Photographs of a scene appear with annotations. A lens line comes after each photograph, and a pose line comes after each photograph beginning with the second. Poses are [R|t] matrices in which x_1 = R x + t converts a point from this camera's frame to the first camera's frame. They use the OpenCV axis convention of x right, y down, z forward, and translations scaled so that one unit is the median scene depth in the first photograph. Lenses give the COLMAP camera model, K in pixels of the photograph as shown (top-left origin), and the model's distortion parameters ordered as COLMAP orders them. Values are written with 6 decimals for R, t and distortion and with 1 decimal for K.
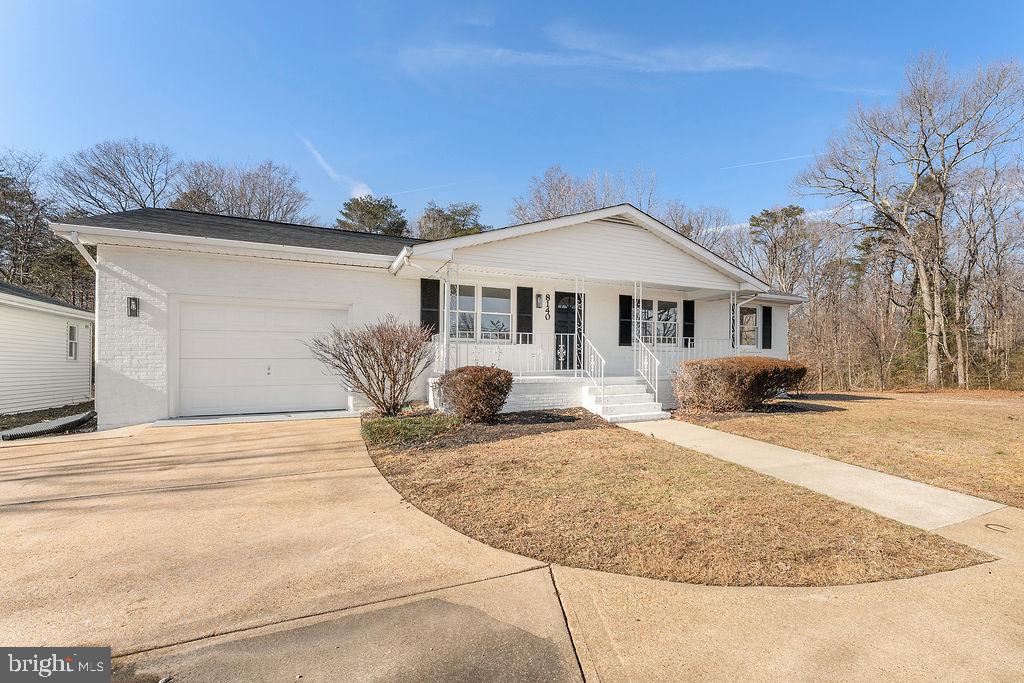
lens RADIAL K [[416.0, 0, 520.1], [0, 416.0, 347.3], [0, 0, 1]] dist [-0.001872, -0.000790]
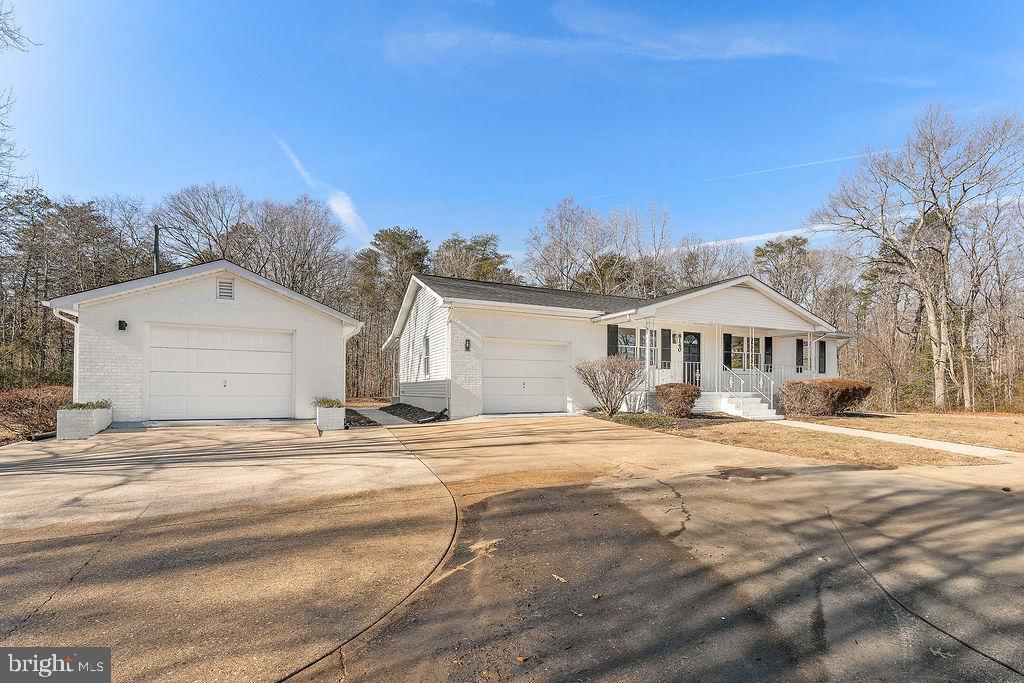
lens RADIAL K [[416.0, 0, 499.4], [0, 416.0, 365.2], [0, 0, 1]] dist [-0.001872, -0.000790]
pose [[0.999718, 0.007550, -0.022513, -0.133770], [-0.007788, 0.999914, -0.010520, -0.000374], [0.022432, 0.010692, 0.999691, -0.110652]]
